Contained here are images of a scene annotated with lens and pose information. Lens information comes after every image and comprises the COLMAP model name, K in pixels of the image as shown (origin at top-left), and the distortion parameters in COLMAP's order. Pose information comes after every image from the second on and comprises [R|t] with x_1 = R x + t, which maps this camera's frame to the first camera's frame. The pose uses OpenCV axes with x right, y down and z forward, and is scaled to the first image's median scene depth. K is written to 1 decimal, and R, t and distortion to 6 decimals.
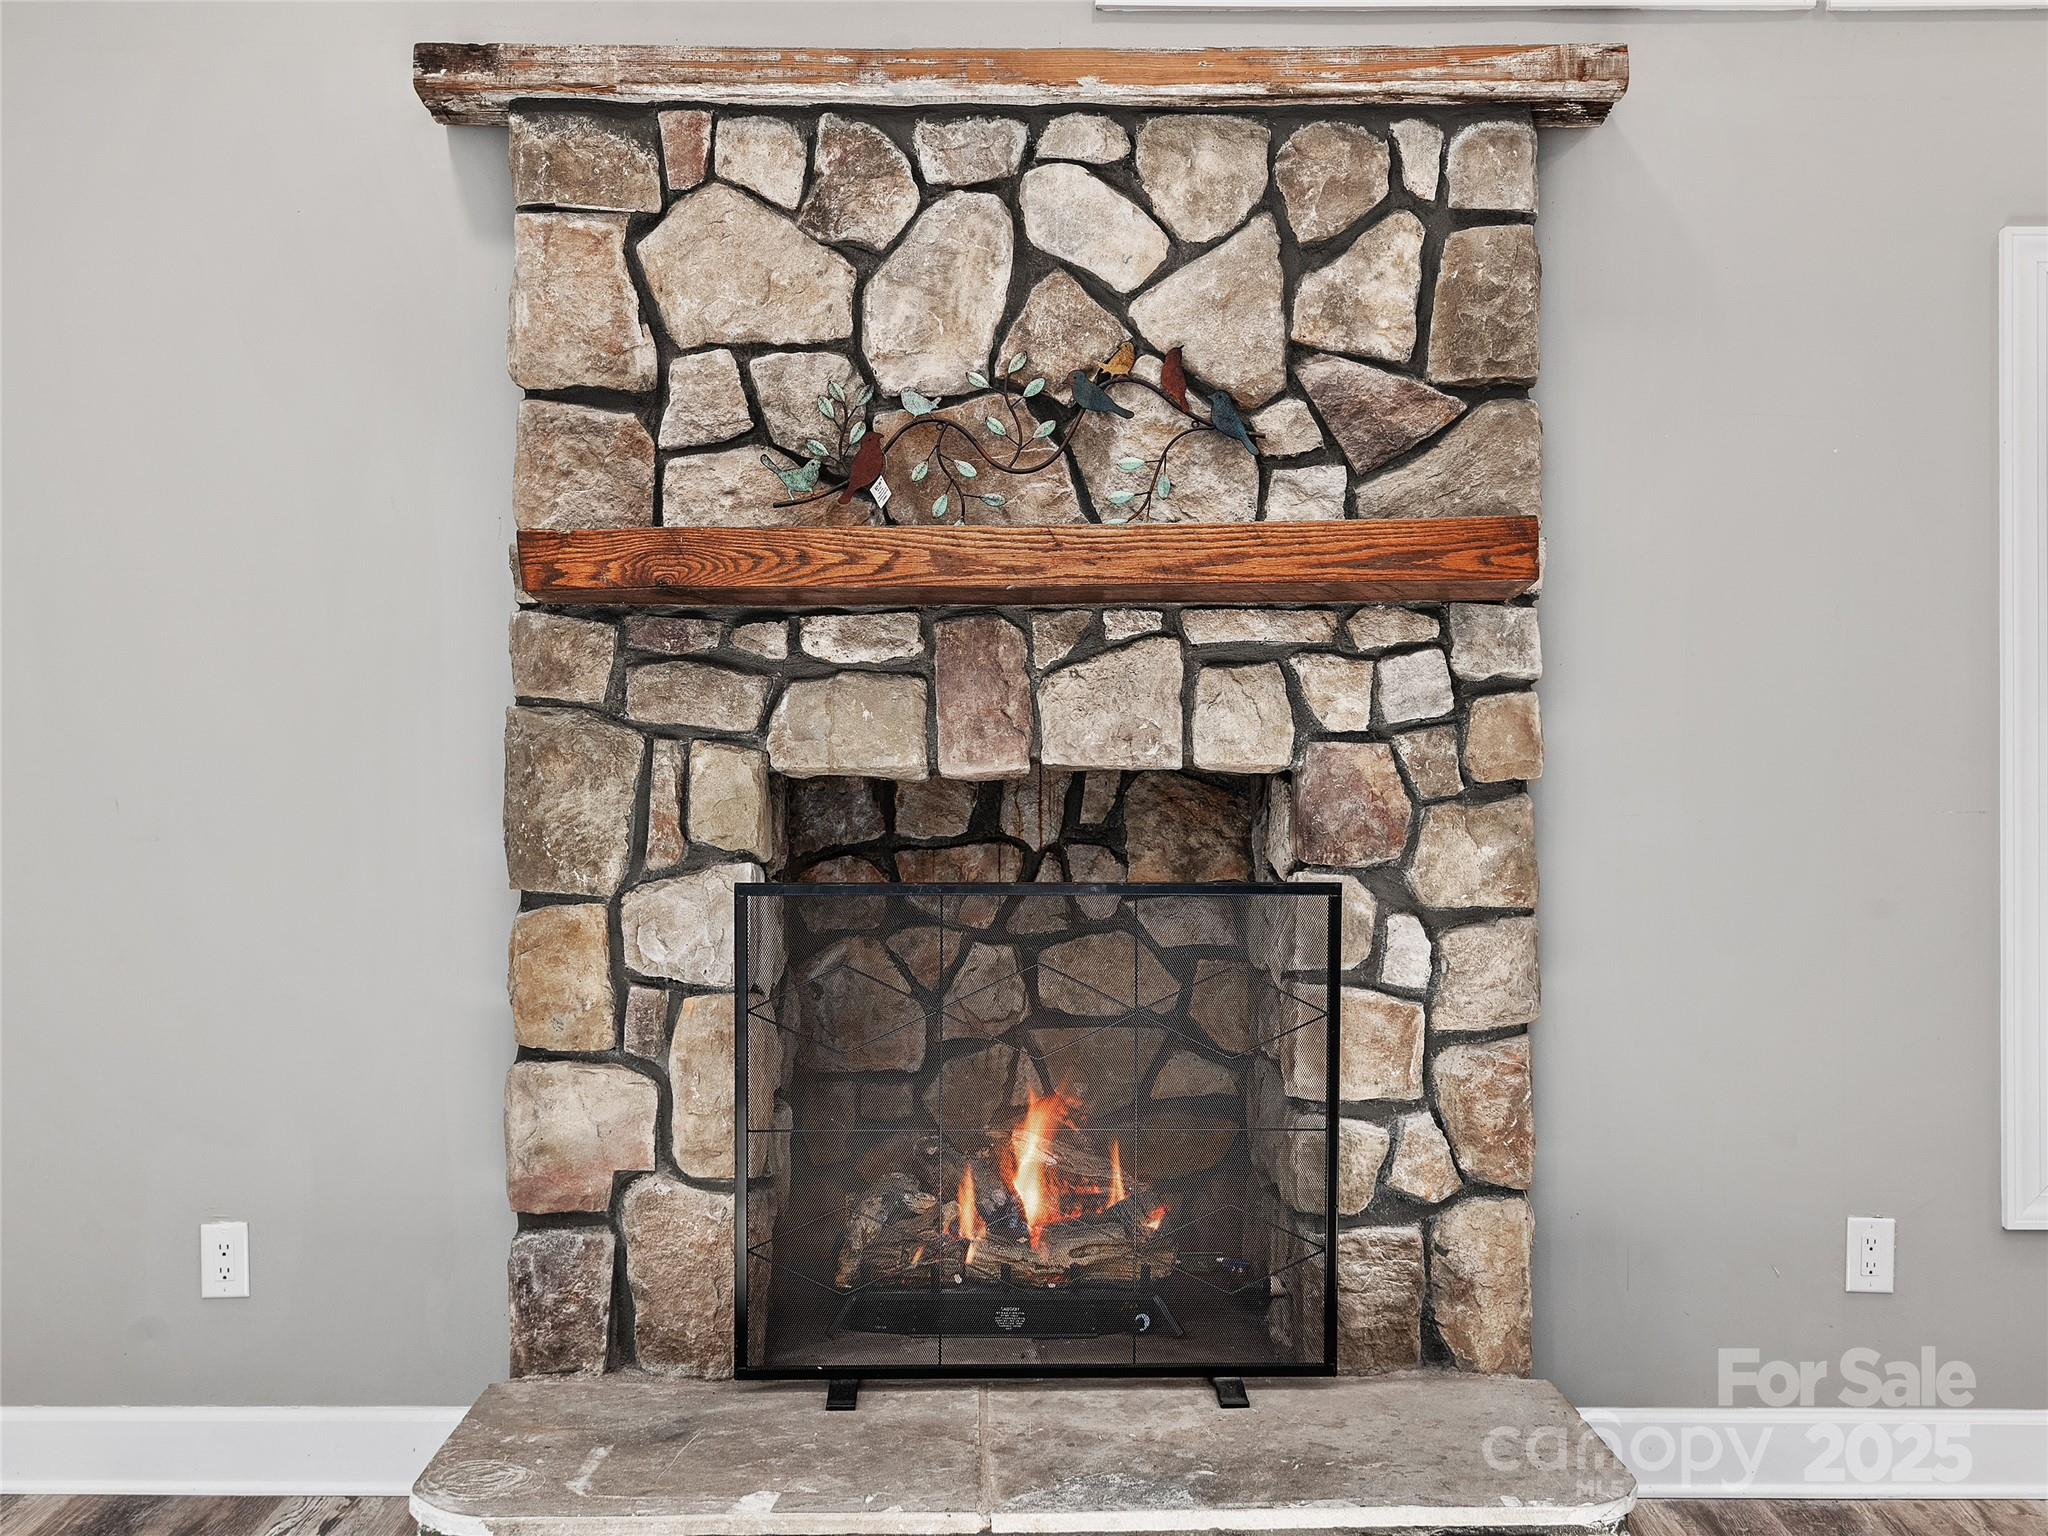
lens RADIAL K [[2193.4, 0, 1020.9], [0, 2193.4, 756.0], [0, 0, 1]] dist [0.019586, 0.021514]
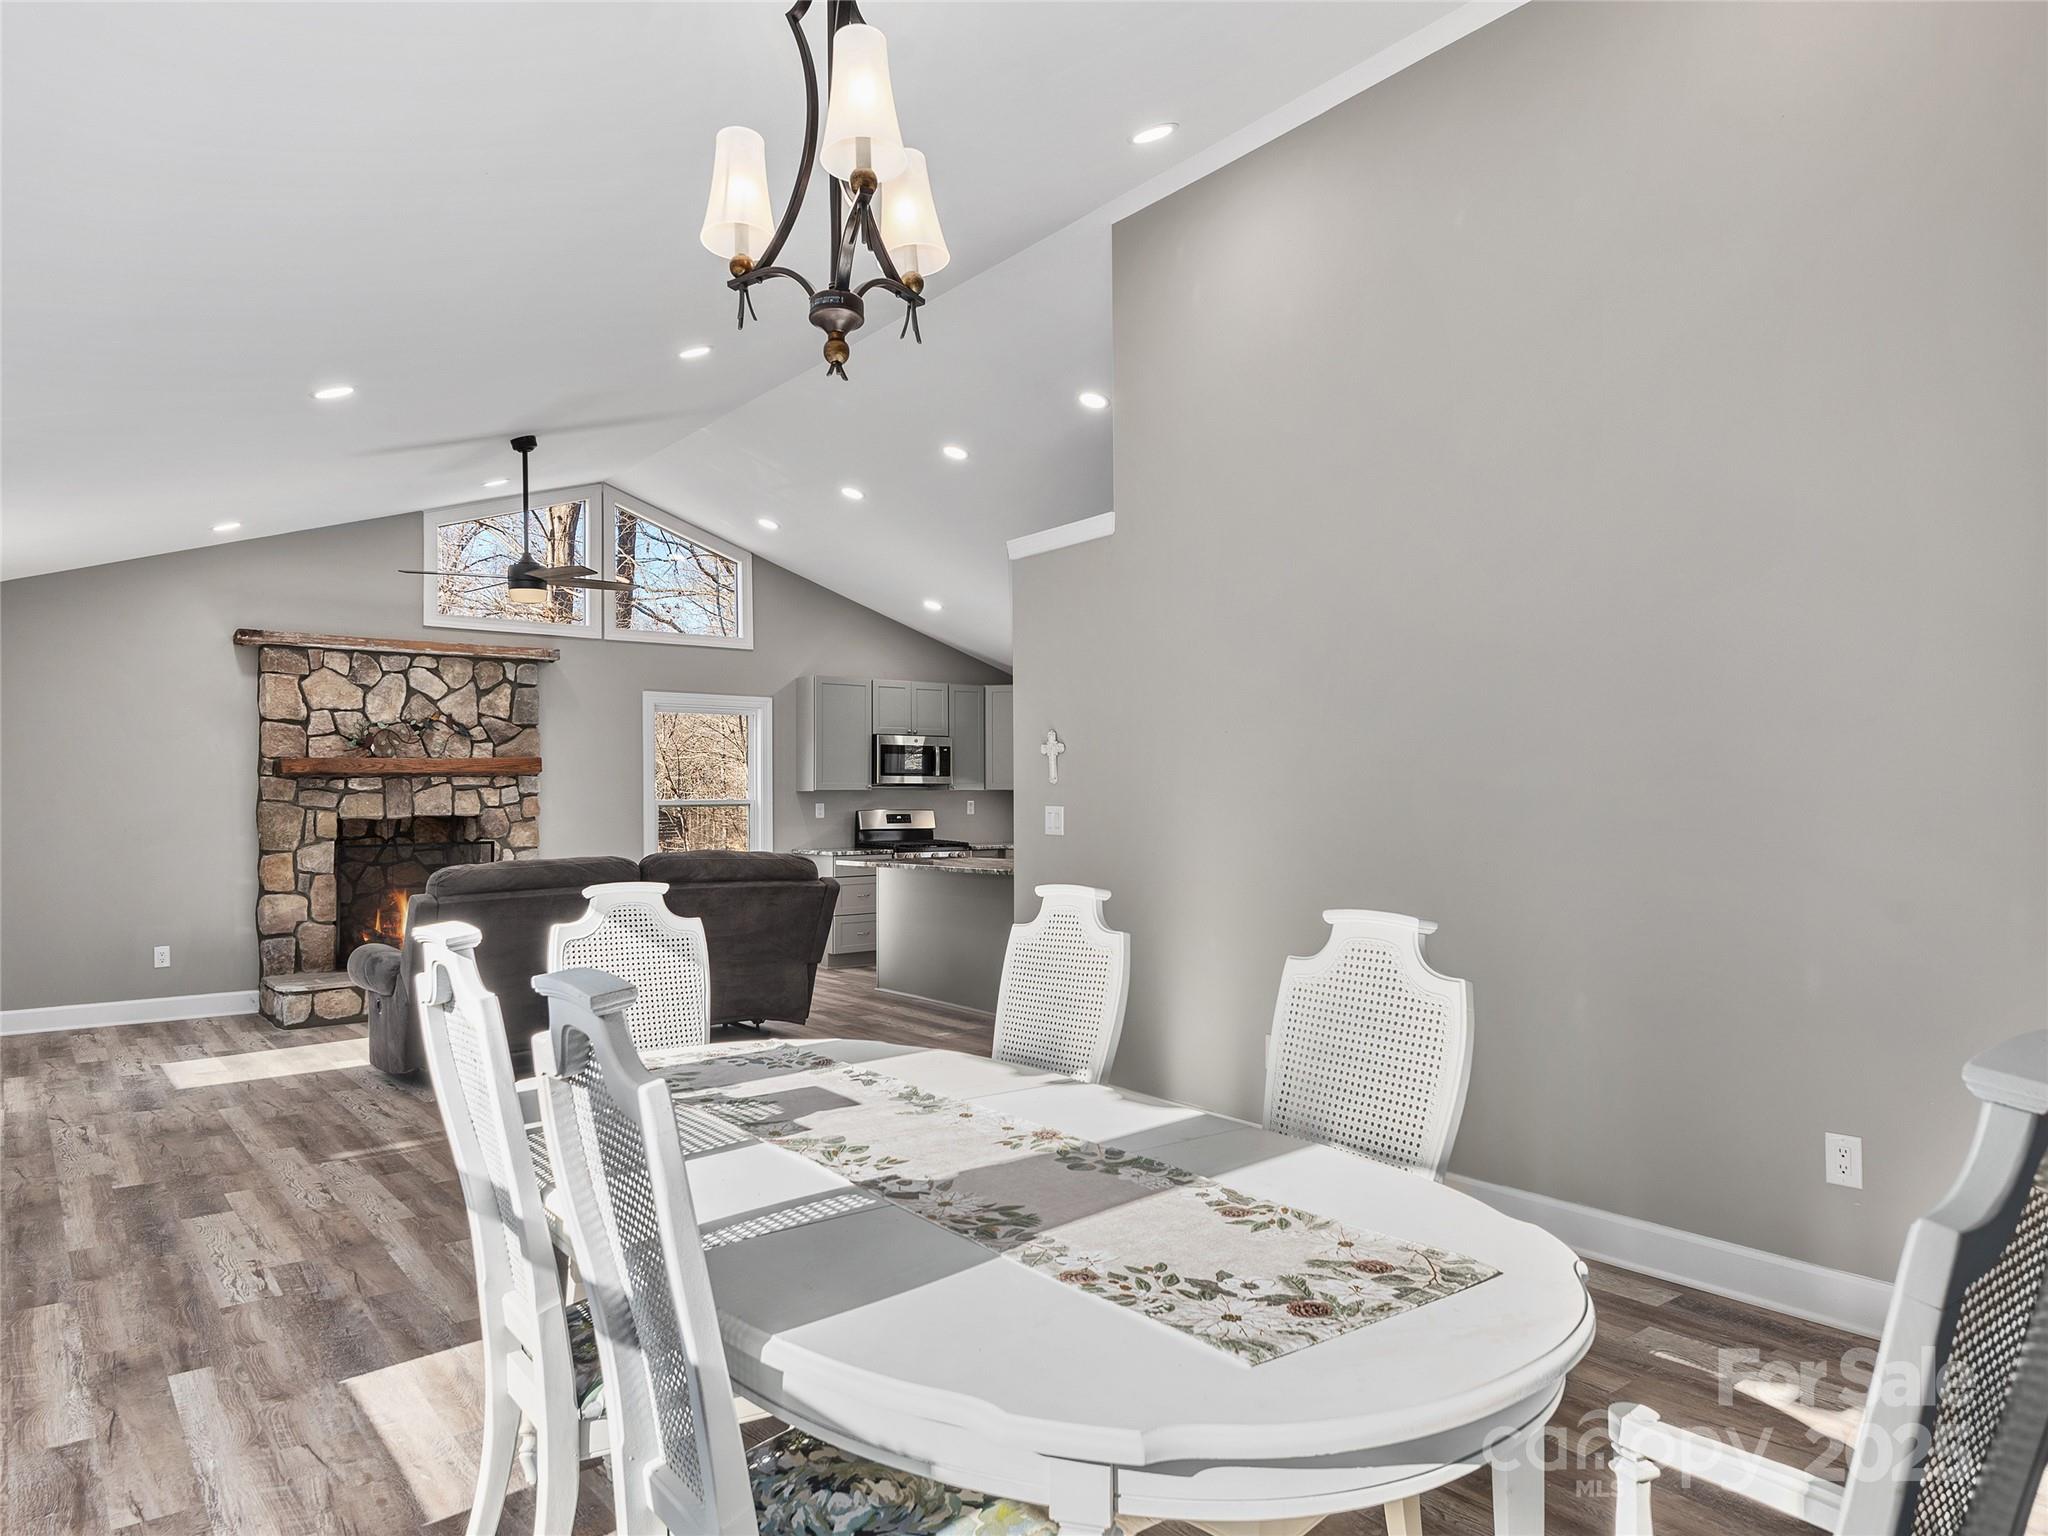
lens RADIAL K [[1245.4, 0, 1024.1], [0, 1245.4, 788.6], [0, 0, 1]] dist [0.000110, -0.001254]
pose [[0.784092, -0.002122, 0.620641, -0.537835], [0.009895, 0.999910, -0.009082, -0.012447], [-0.620565, 0.013262, 0.784042, -1.511749]]
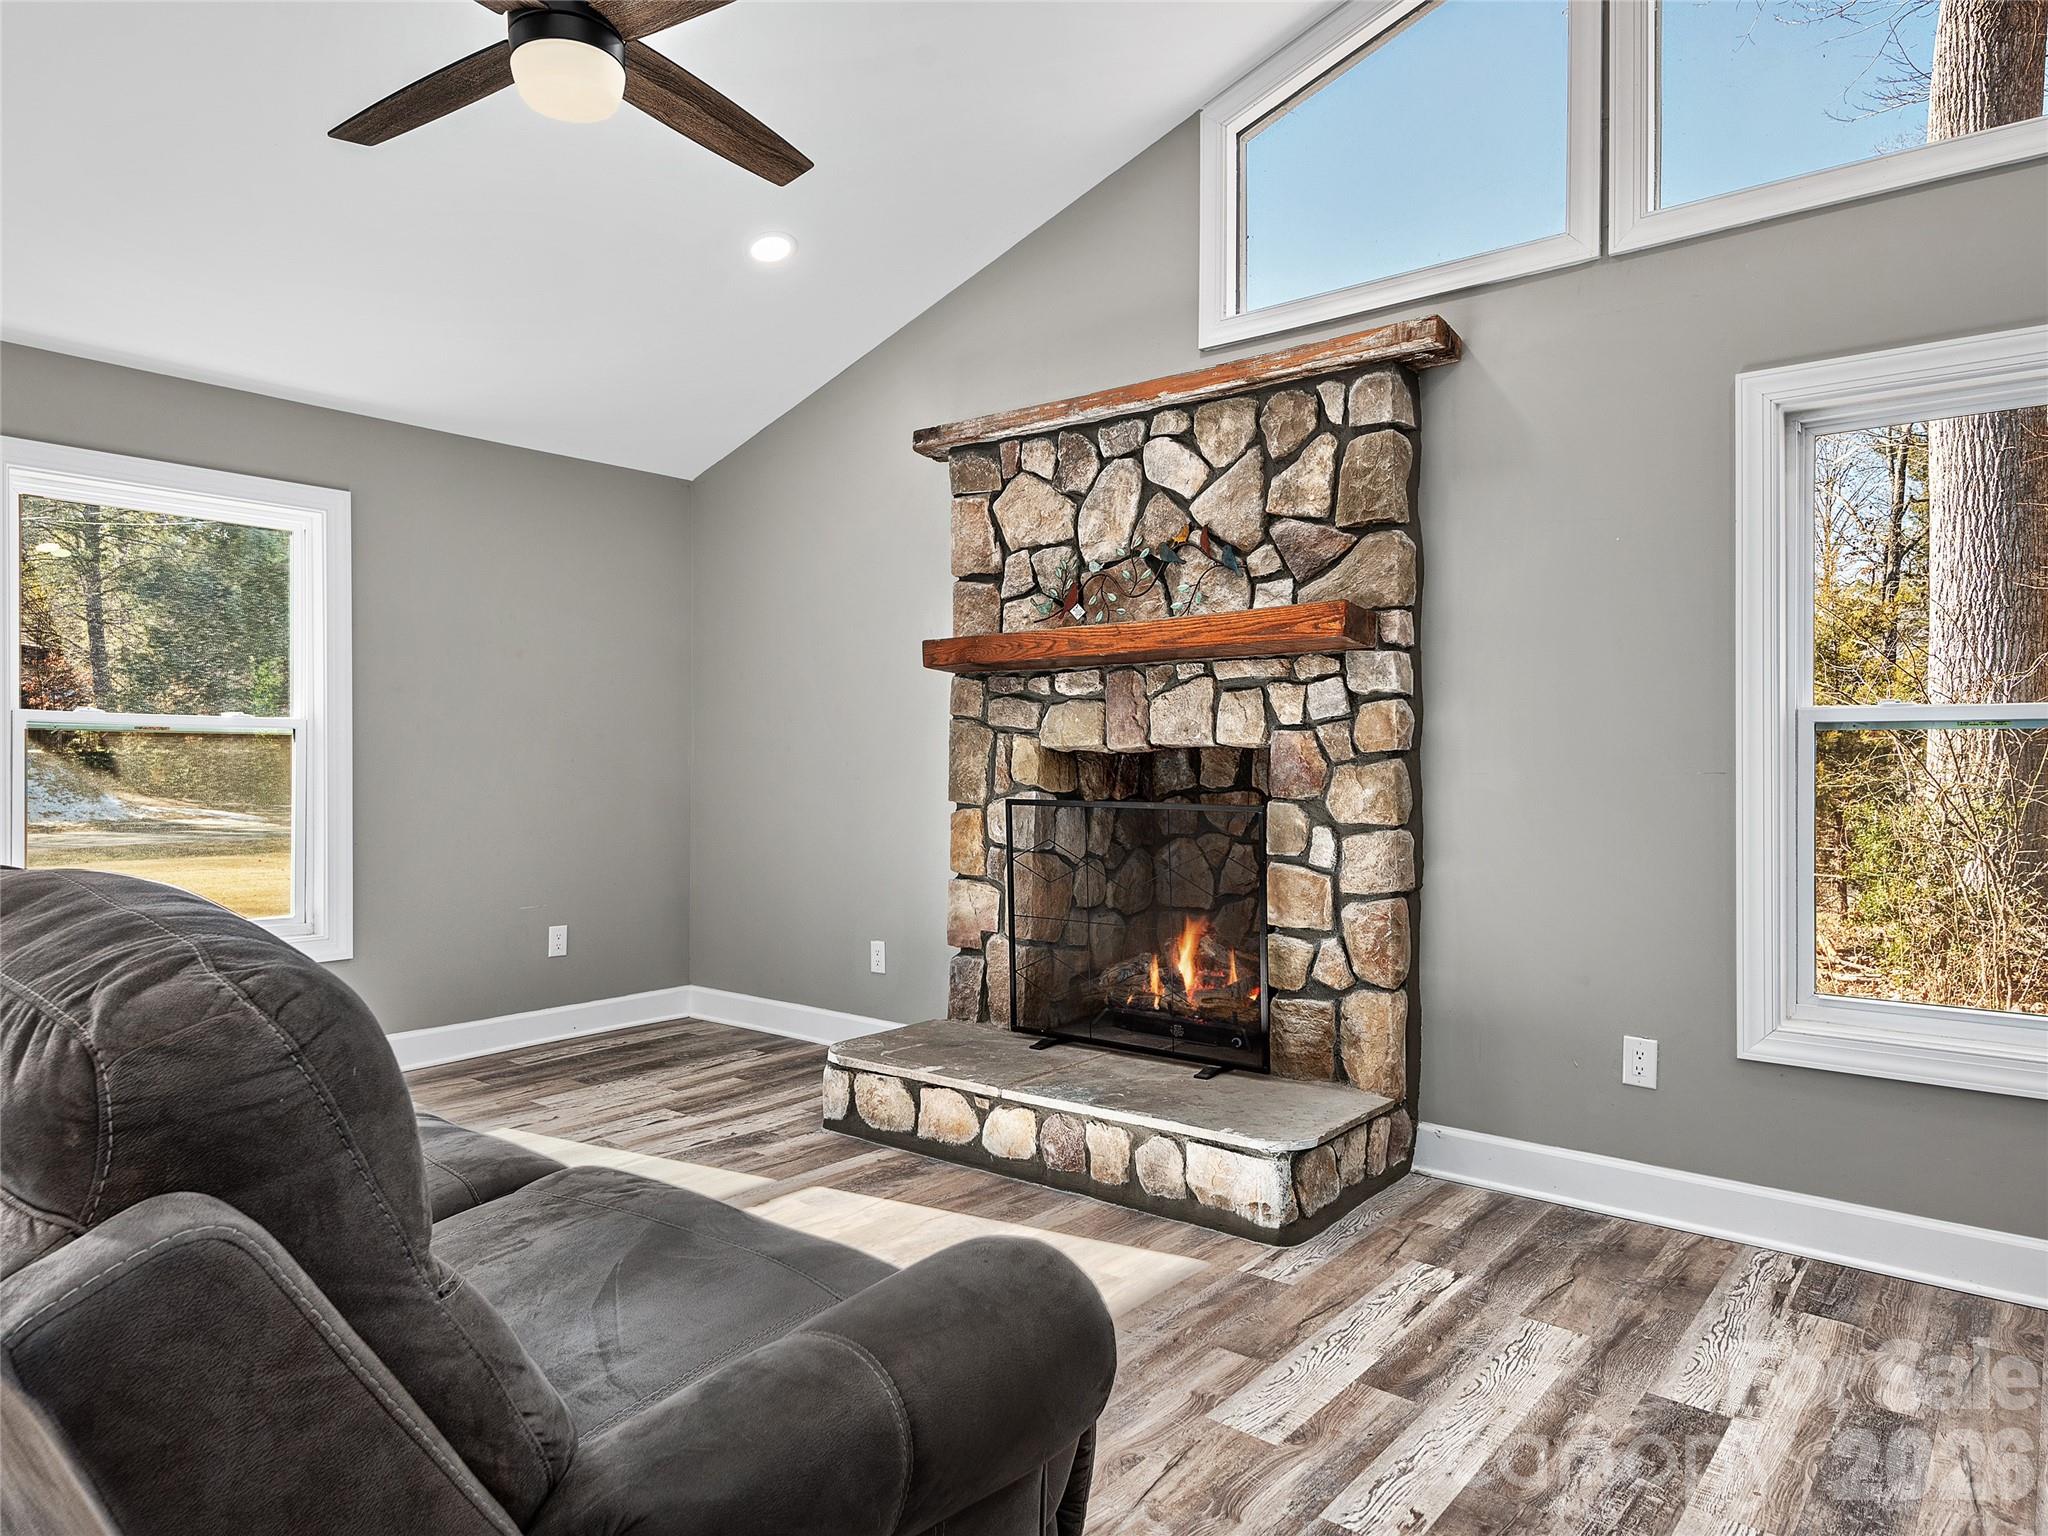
lens RADIAL K [[1279.1, 0, 1024.0], [0, 1279.1, 768.0], [0, 0, 1]] dist [0.033114, -0.017882]
pose [[0.774632, 0.005063, -0.632392, 0.649879], [-0.007420, 0.999972, -0.001084, 0.027781], [0.632369, 0.005532, 0.774648, 0.037462]]
